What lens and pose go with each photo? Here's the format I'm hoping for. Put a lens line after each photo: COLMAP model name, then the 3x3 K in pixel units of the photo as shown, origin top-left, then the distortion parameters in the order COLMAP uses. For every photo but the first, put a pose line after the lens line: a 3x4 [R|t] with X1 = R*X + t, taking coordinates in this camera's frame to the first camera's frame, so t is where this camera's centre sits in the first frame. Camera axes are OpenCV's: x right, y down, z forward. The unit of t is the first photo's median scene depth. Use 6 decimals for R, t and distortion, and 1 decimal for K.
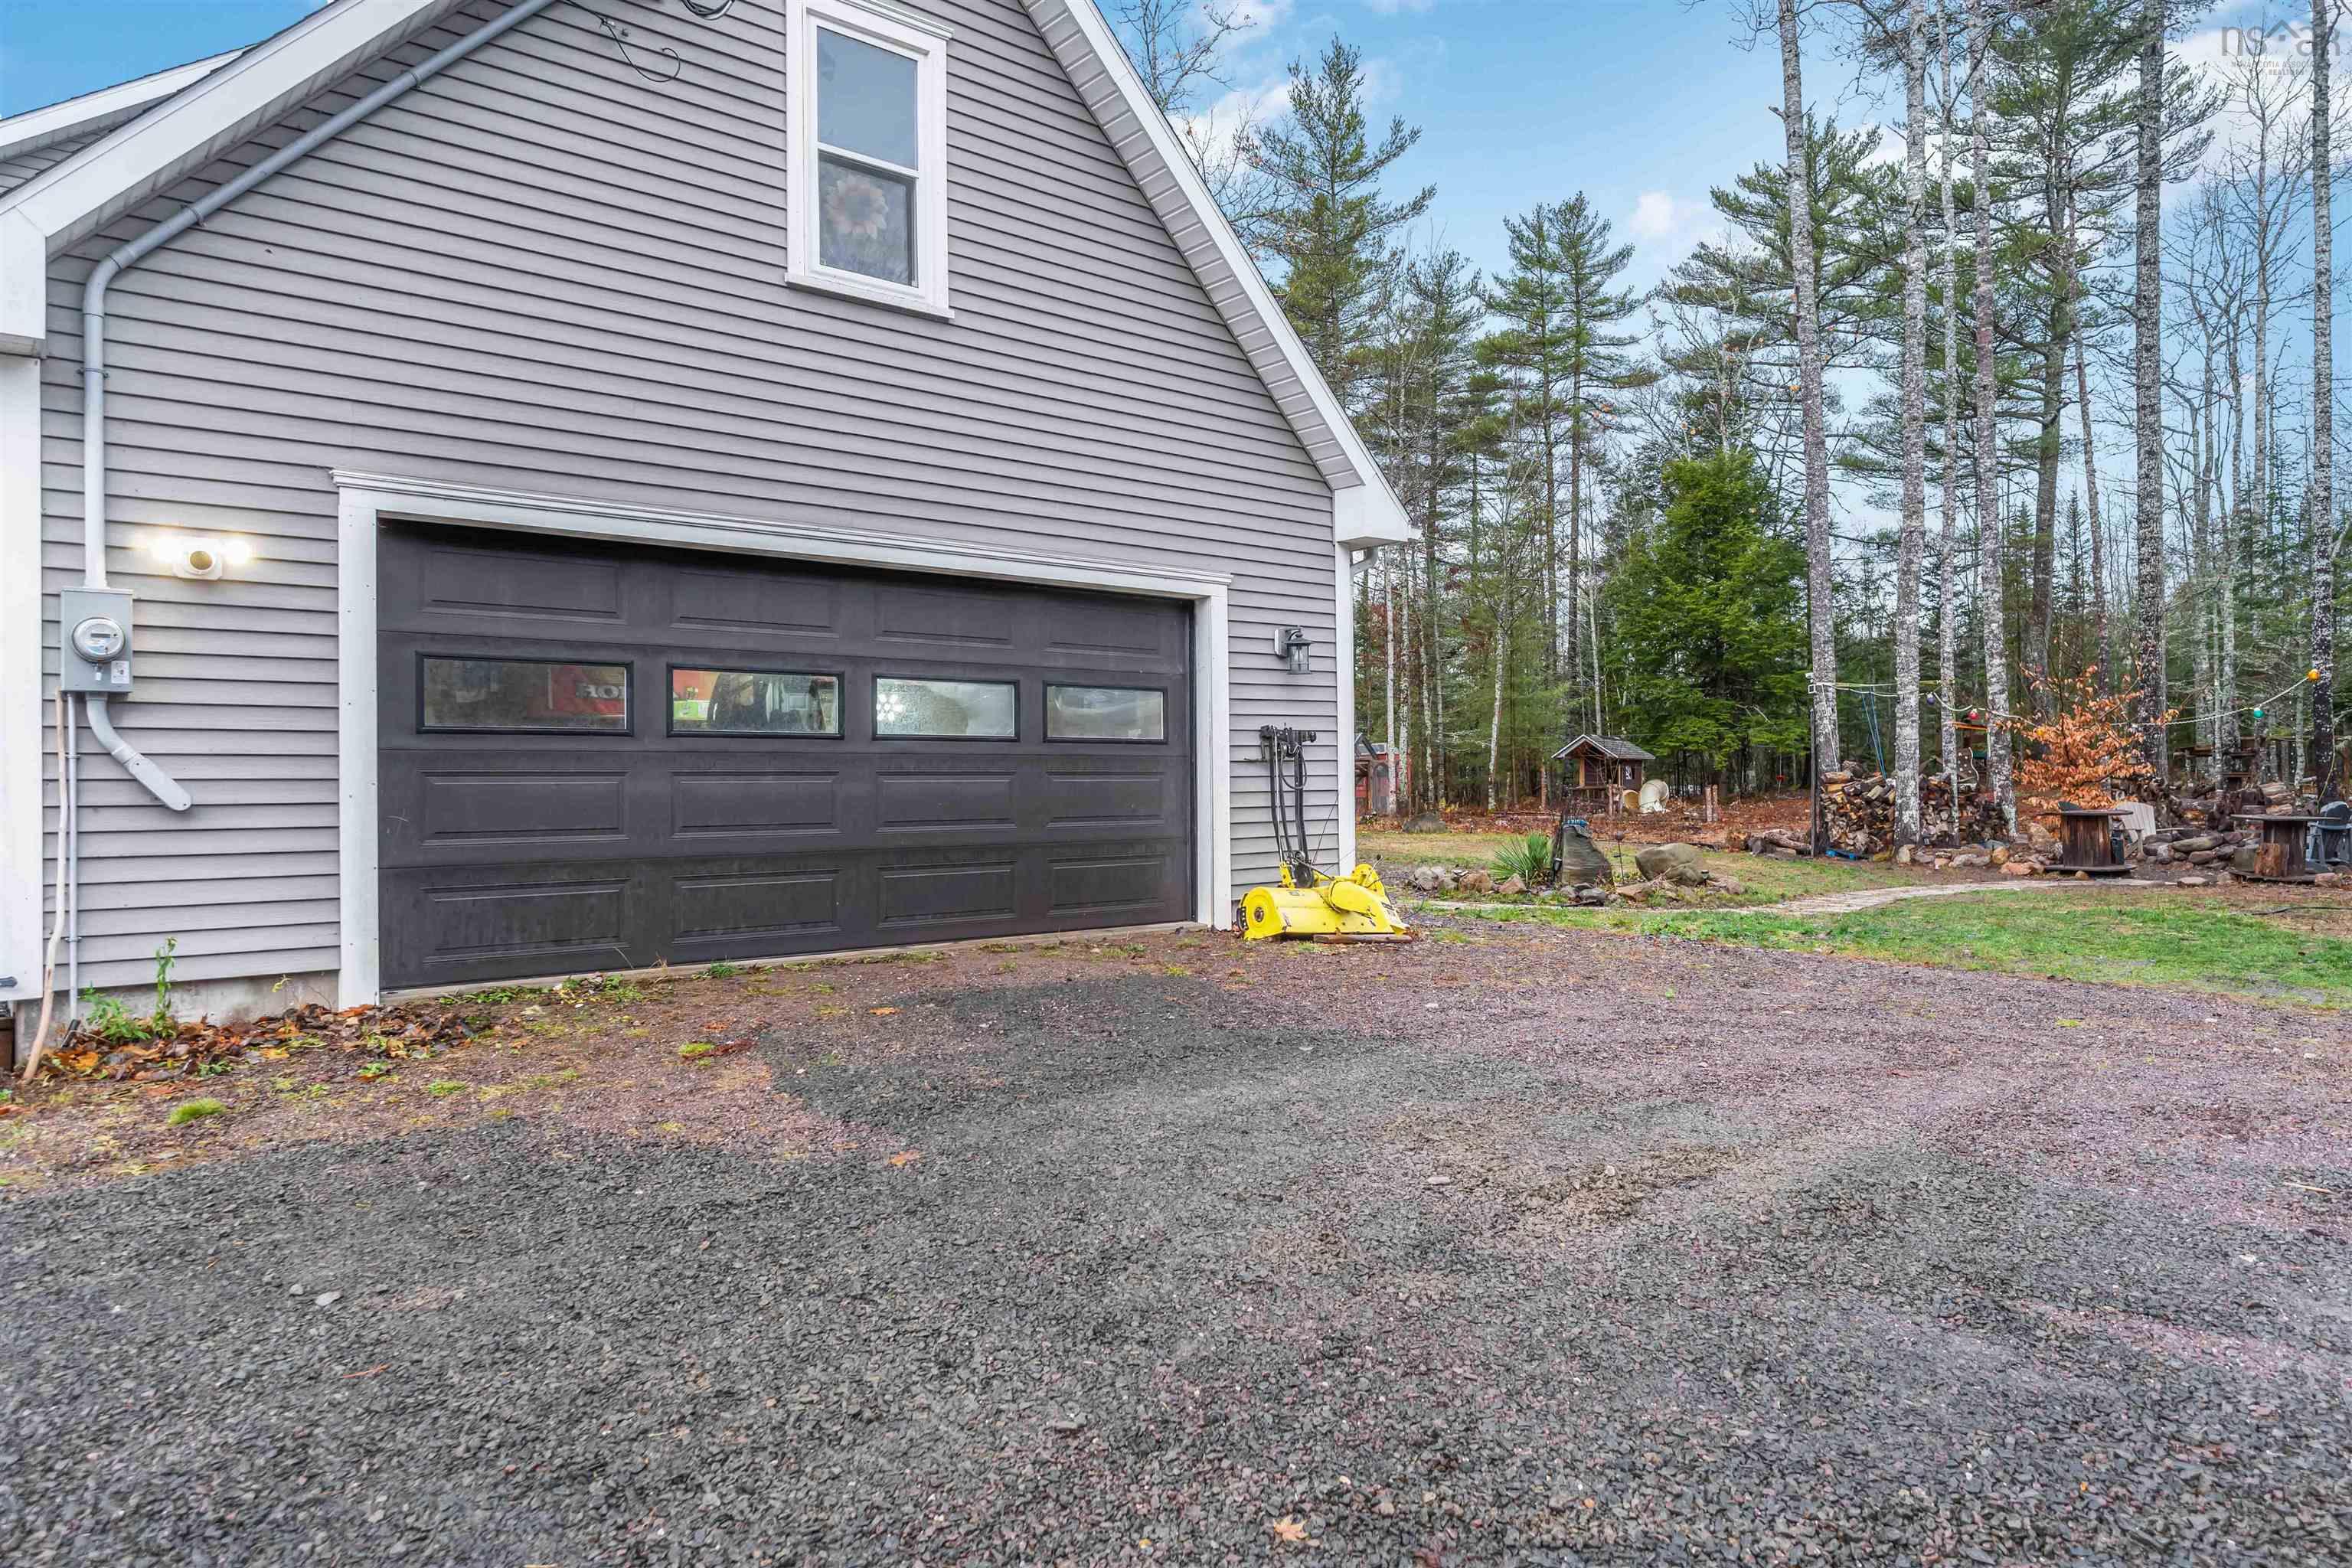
lens RADIAL K [[1465.7, 0, 1176.0], [0, 1465.7, 784.0], [0, 0, 1]] dist [-0.004050, -0.001730]
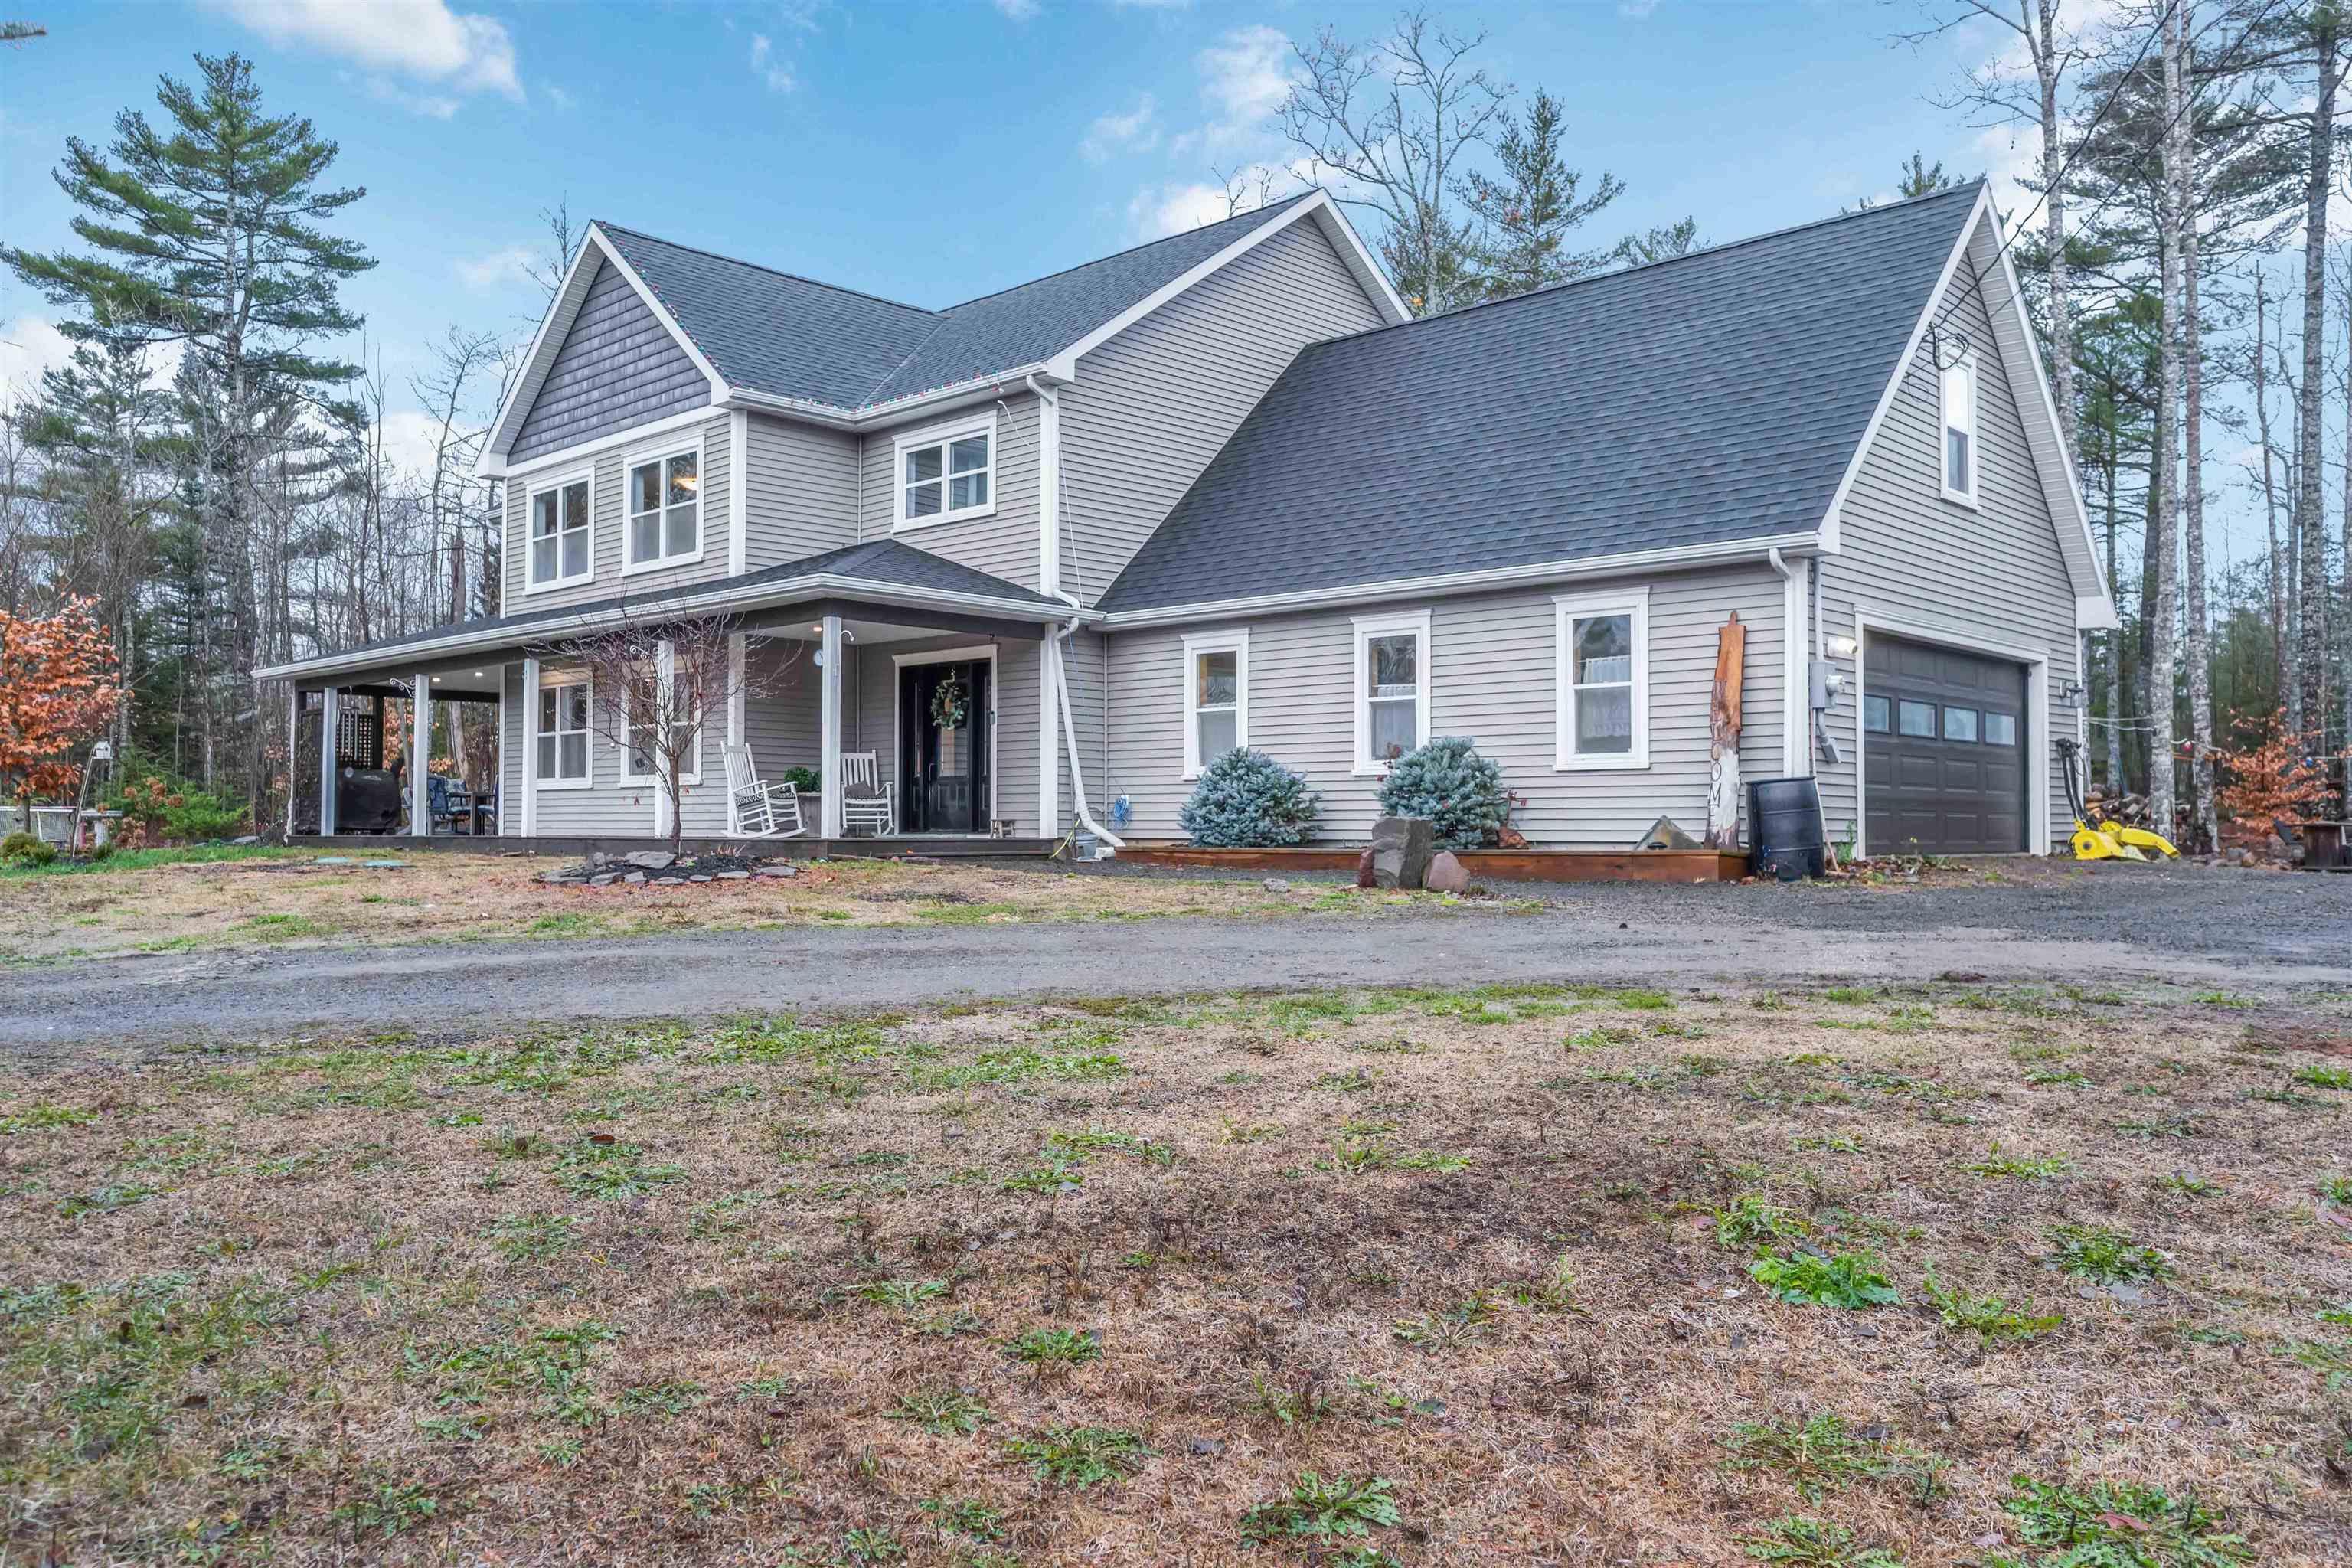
lens RADIAL K [[1768.4, 0, 1177.6], [0, 1768.4, 767.6], [0, 0, 1]] dist [0.001124, 0.002573]
pose [[0.994336, 0.019881, 0.104409, -0.399179], [-0.016858, 0.999415, -0.029750, 0.024769], [-0.104940, 0.027822, 0.994089, -0.317199]]
